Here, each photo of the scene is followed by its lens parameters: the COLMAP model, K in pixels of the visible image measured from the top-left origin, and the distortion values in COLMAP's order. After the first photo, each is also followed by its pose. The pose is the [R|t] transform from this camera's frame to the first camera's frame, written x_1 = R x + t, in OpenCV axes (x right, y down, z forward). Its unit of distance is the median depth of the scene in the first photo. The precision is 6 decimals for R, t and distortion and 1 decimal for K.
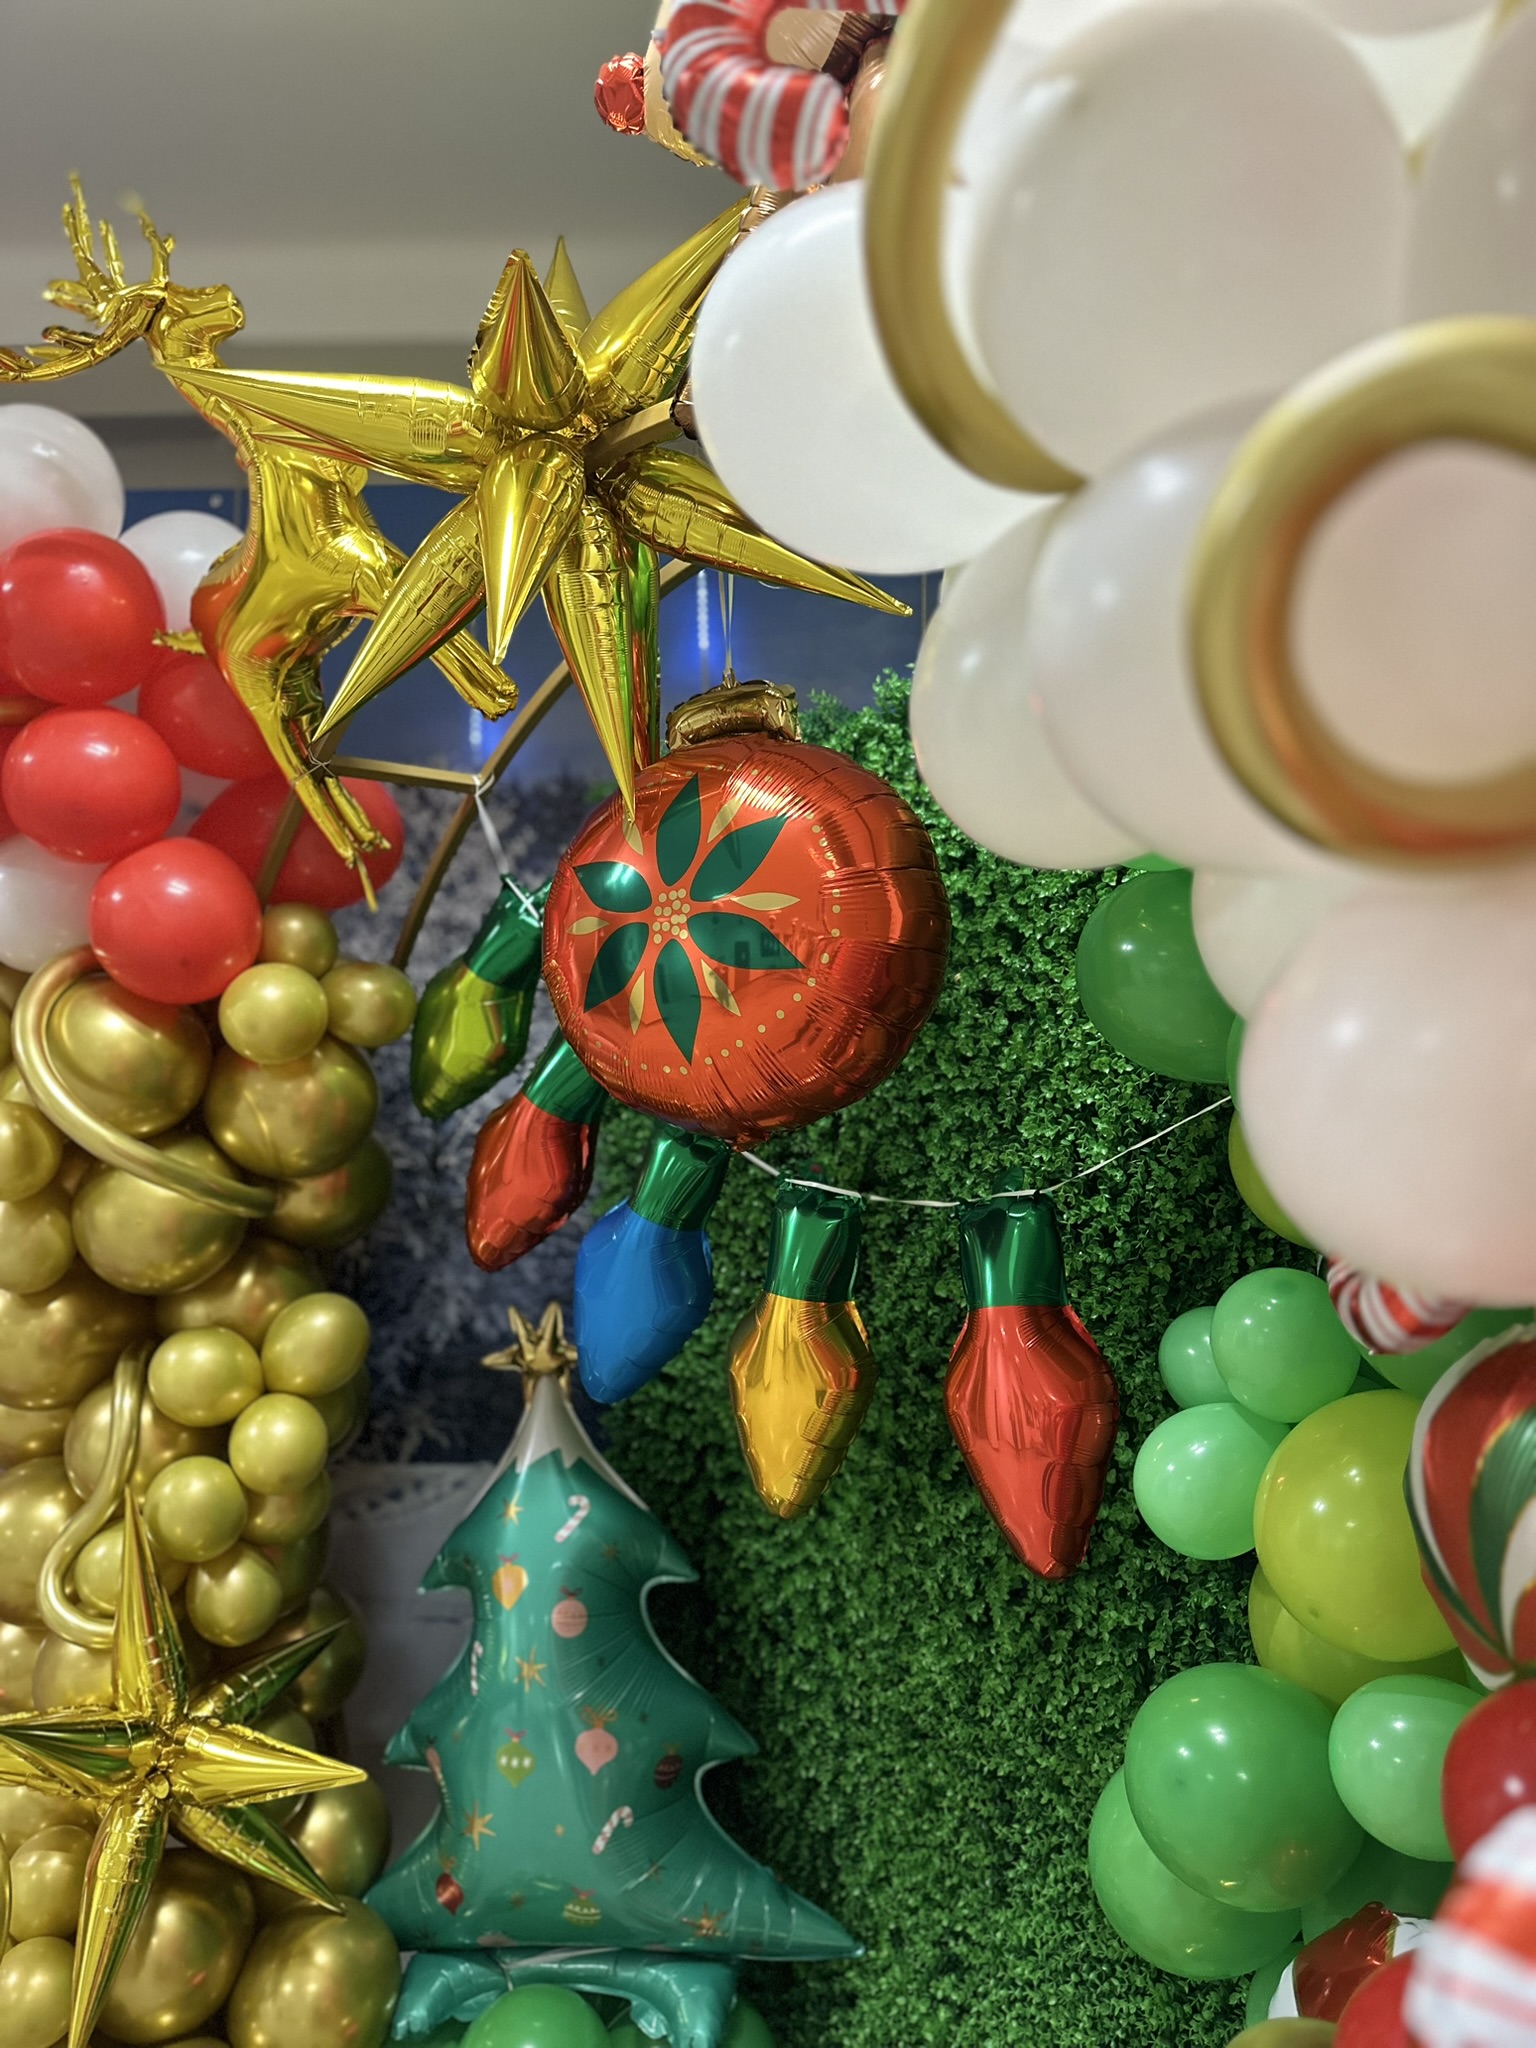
lens RADIAL K [[1432.1, 0, 759.9], [0, 1432.1, 1012.1], [0, 0, 1]] dist [0.069223, -0.094695]
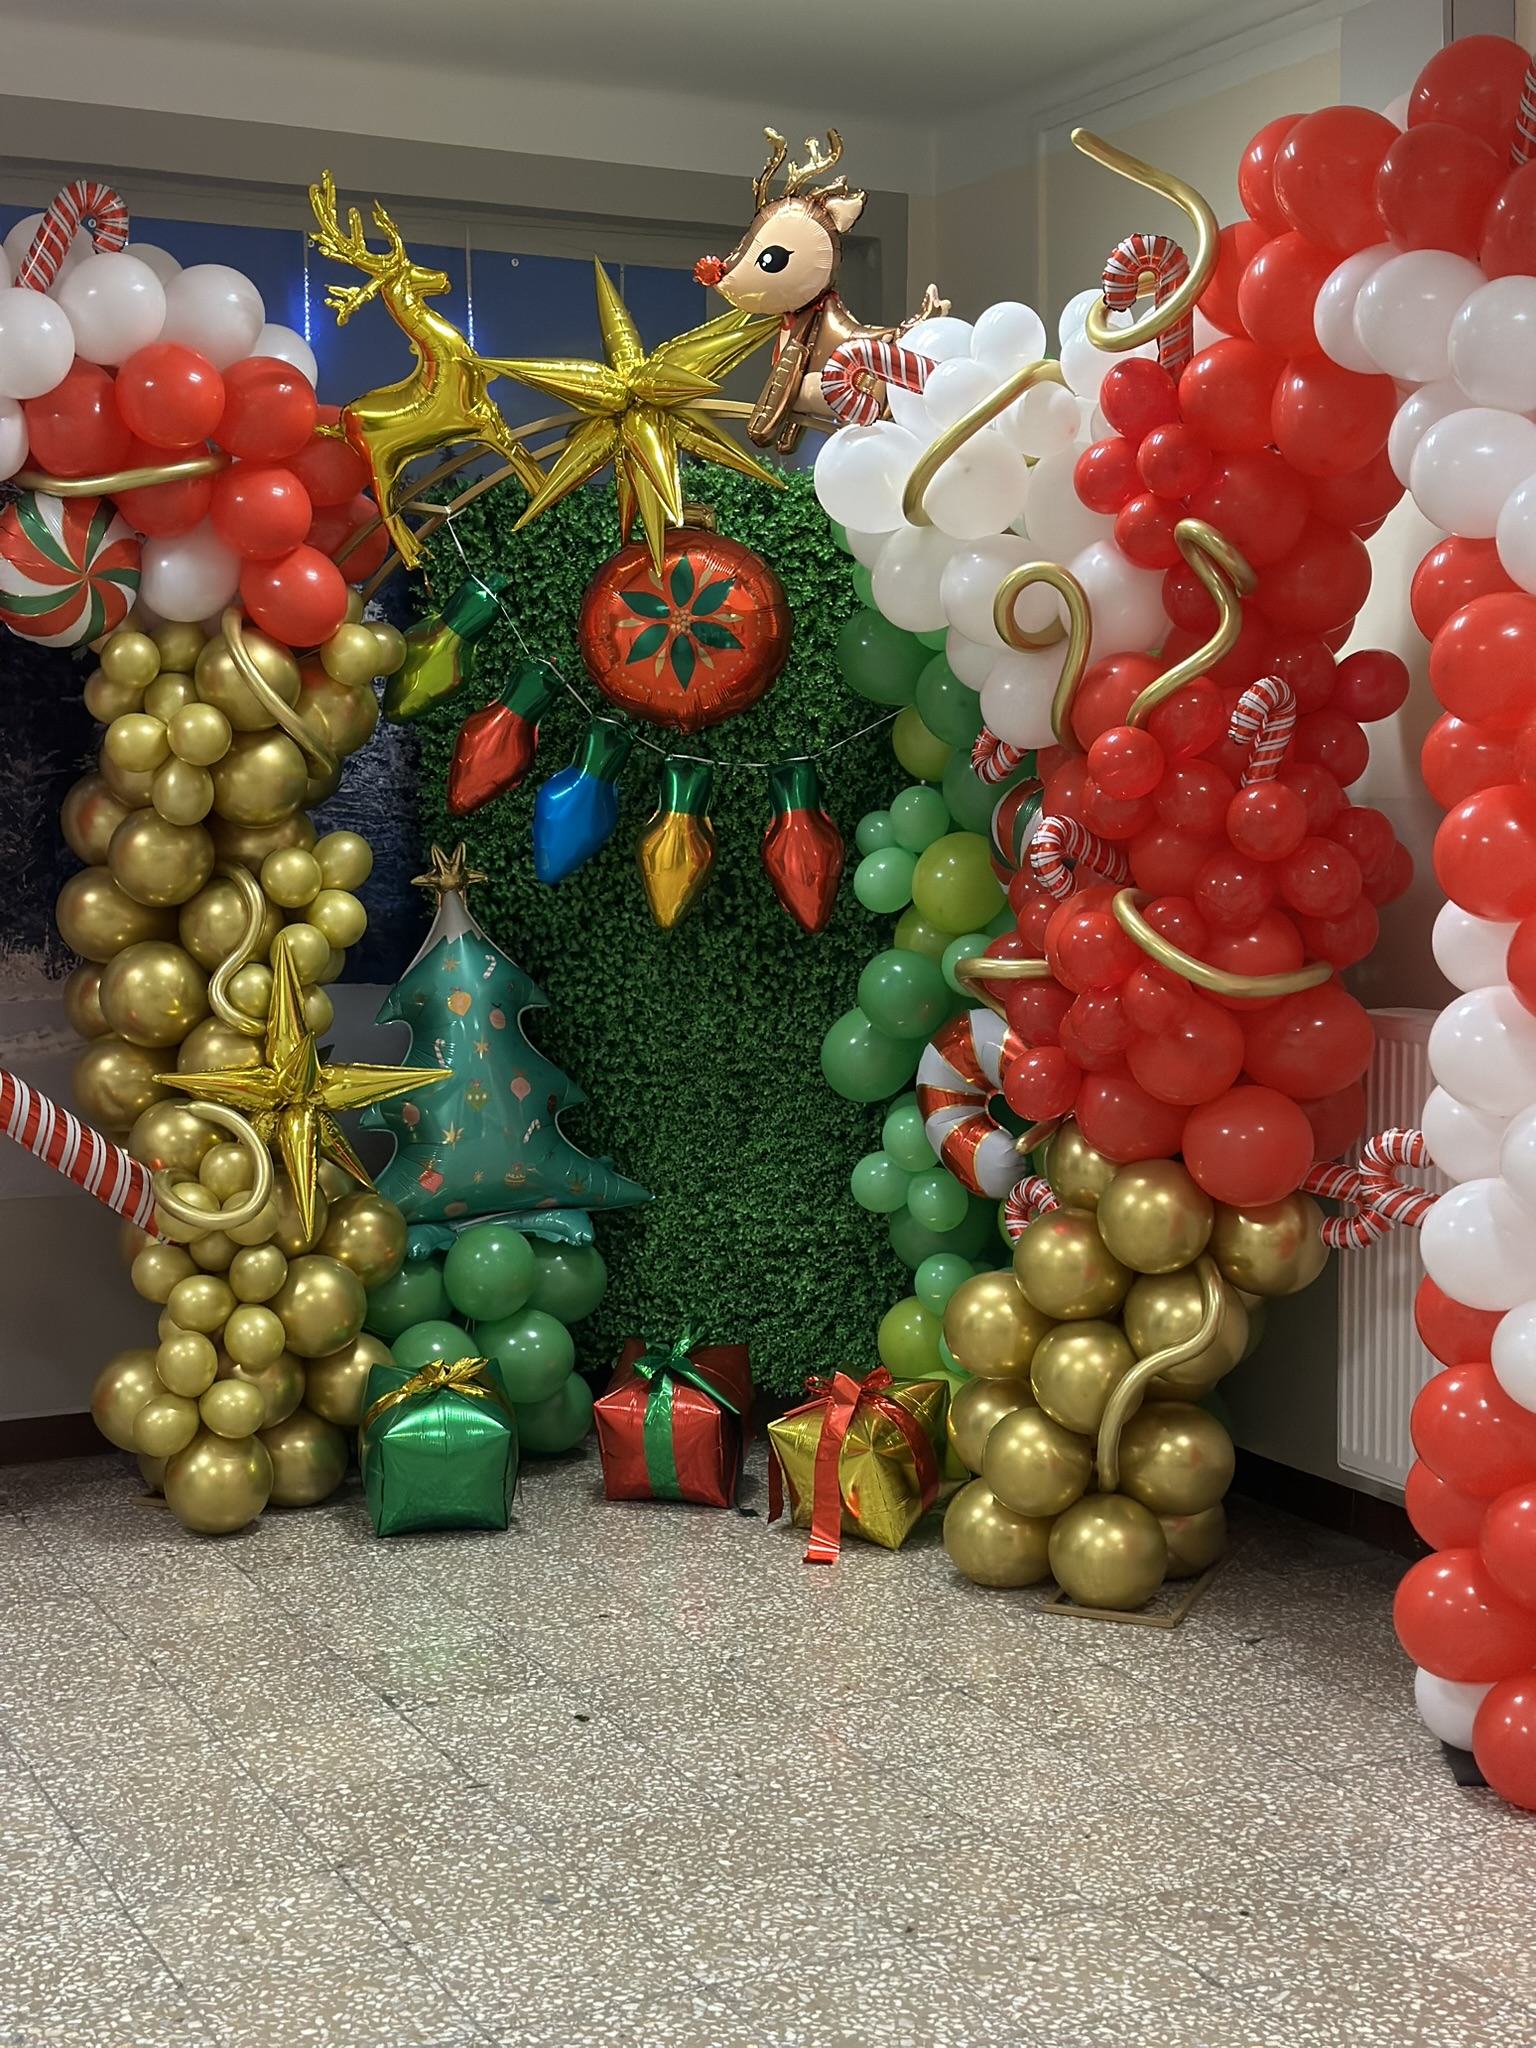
lens RADIAL K [[2882.3, 0, 757.6], [0, 2882.3, 1033.1], [0, 0, 1]] dist [0.088364, 0.000000]
pose [[0.894377, -0.031471, 0.446206, -1.418778], [-0.033135, 0.990120, 0.136249, -0.036839], [-0.446085, -0.136643, 0.884498, -2.203934]]
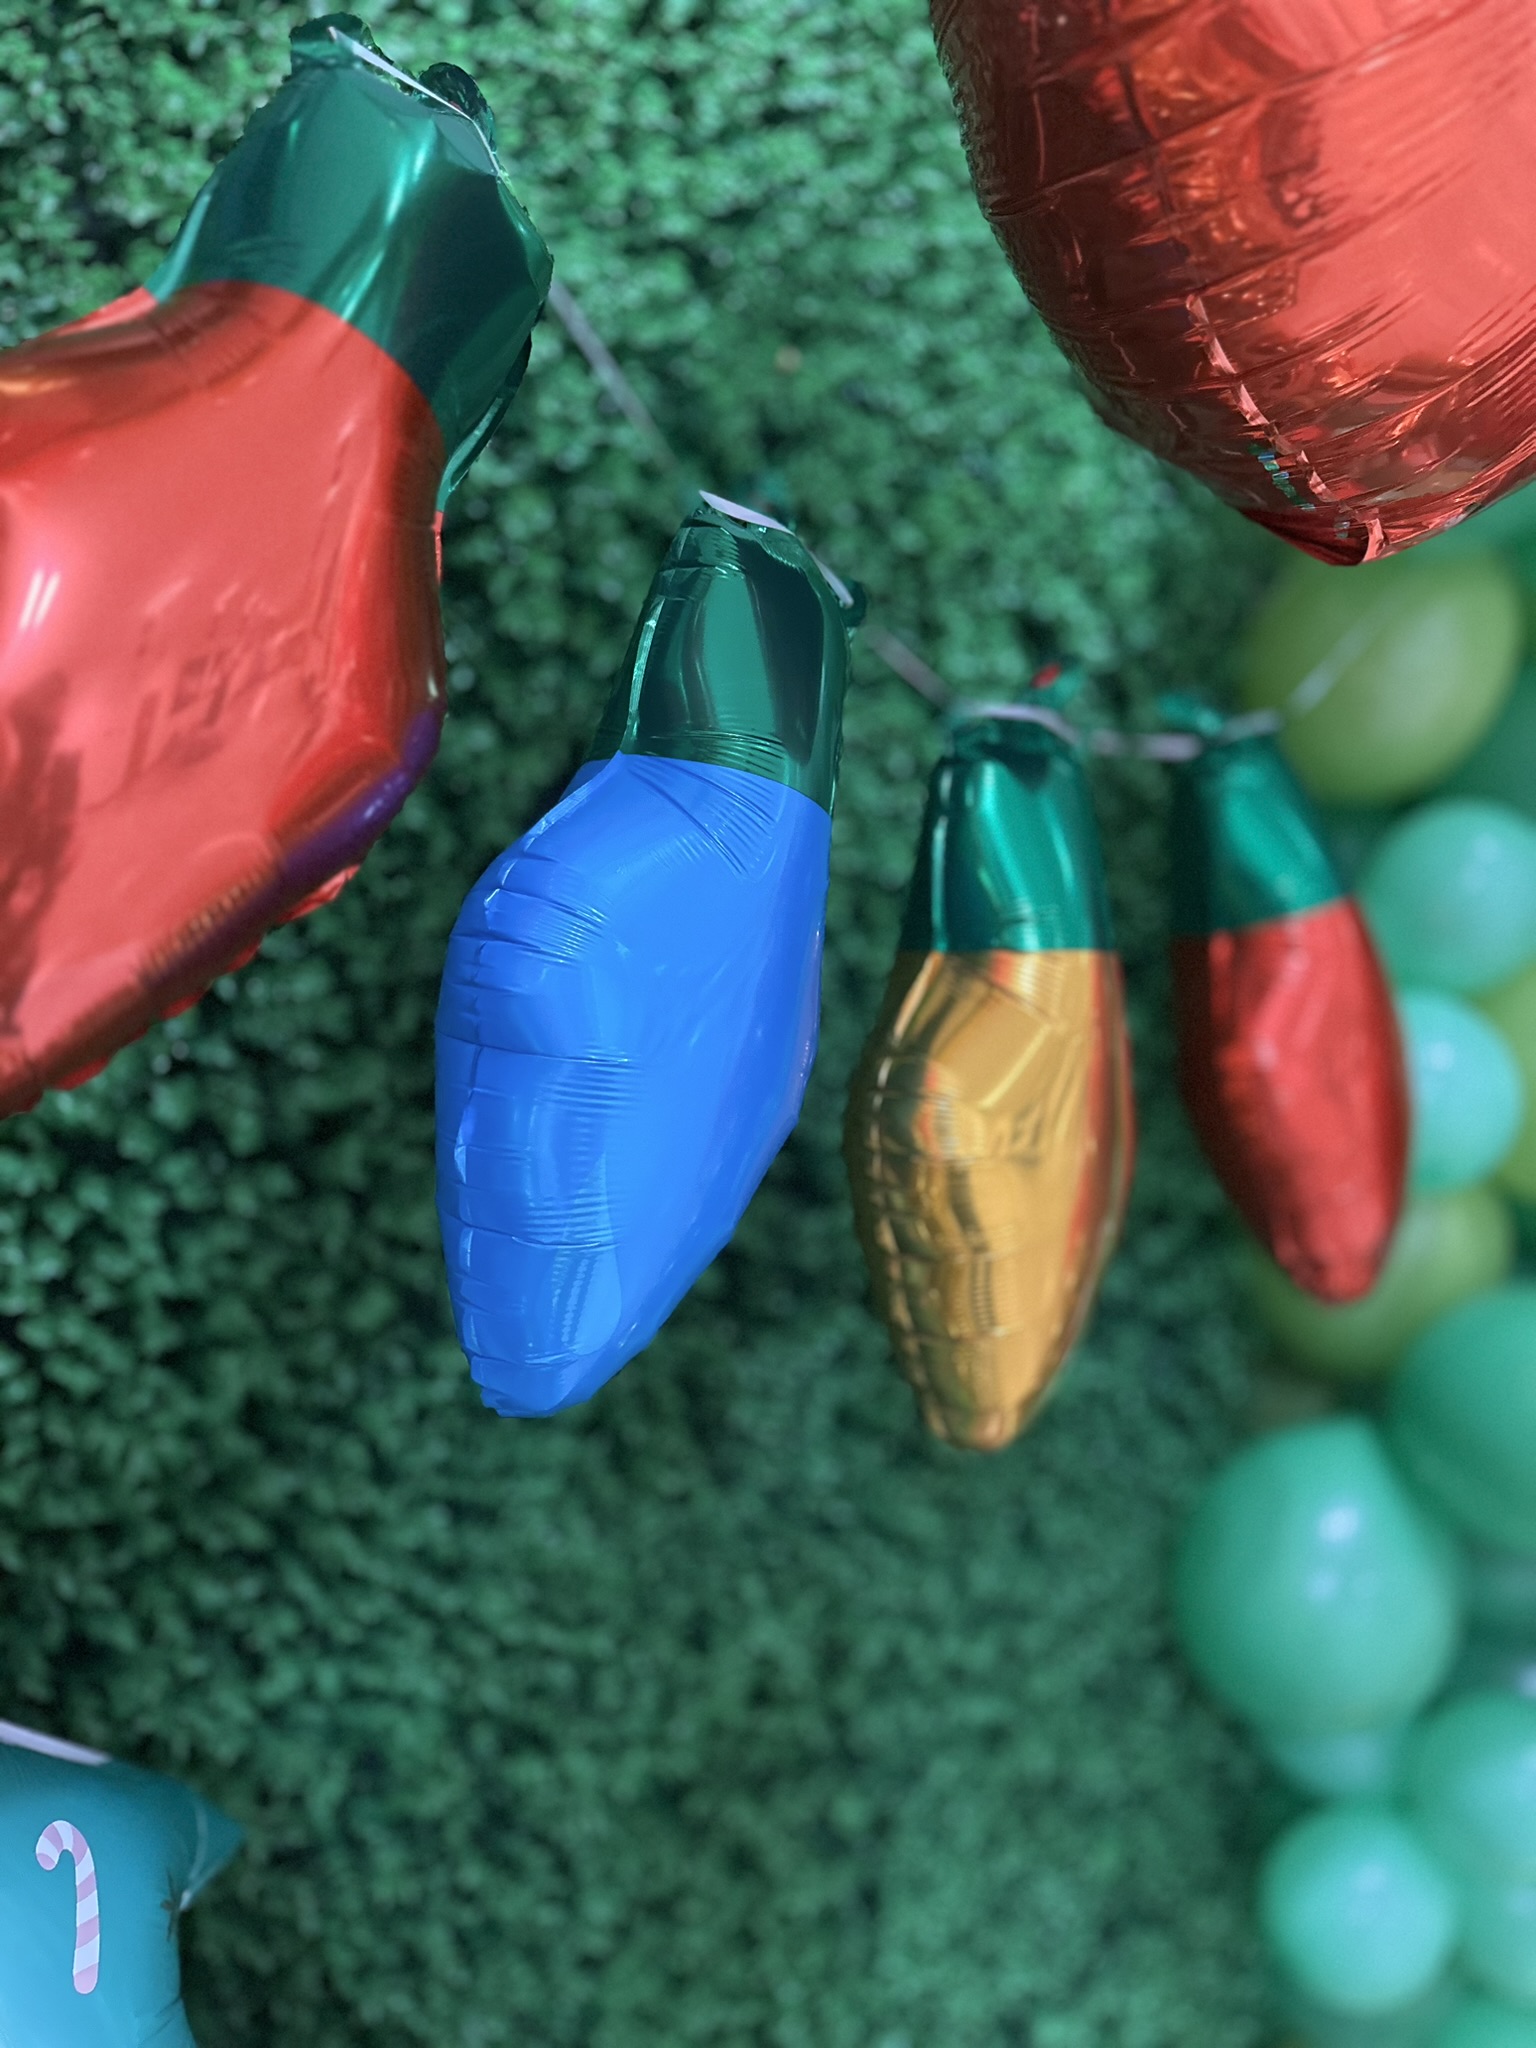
lens RADIAL K [[1432.1, 0, 750.2], [0, 1432.1, 1029.6], [0, 0, 1]] dist [0.069223, -0.094695]
pose [[0.281307, -0.135708, 0.949974, -0.370570], [0.004983, 0.990143, 0.139970, 0.137304], [-0.959605, -0.034641, 0.279211, 0.841368]]
